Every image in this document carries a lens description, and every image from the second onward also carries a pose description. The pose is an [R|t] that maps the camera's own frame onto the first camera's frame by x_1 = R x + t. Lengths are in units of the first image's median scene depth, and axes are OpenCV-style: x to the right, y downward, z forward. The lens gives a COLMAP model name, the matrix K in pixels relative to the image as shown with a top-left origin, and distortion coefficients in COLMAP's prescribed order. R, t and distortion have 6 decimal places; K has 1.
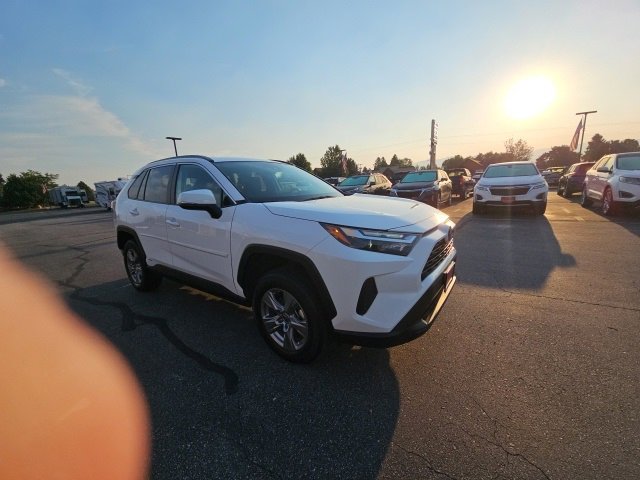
lens RADIAL K [[260.7, 0, 318.8], [0, 260.7, 240.7], [0, 0, 1]] dist [0.007152, -0.007602]
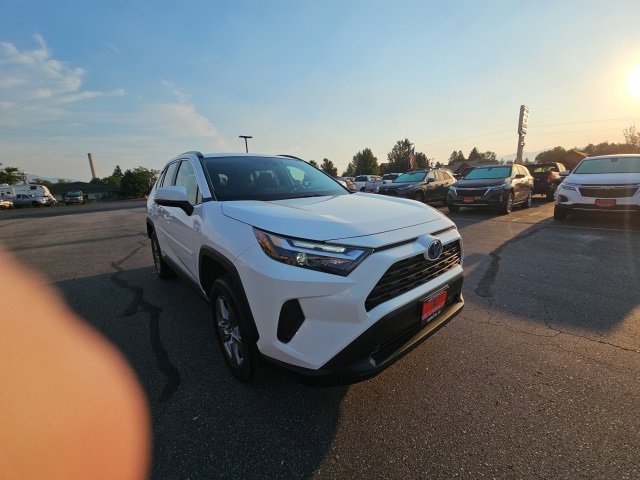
lens RADIAL K [[260.7, 0, 317.8], [0, 260.7, 241.1], [0, 0, 1]] dist [0.007152, -0.007602]
pose [[0.969104, 0.063749, -0.238274, 0.183439], [-0.059677, 0.997923, 0.024274, -0.025188], [0.239326, -0.009305, 0.970895, 0.097175]]
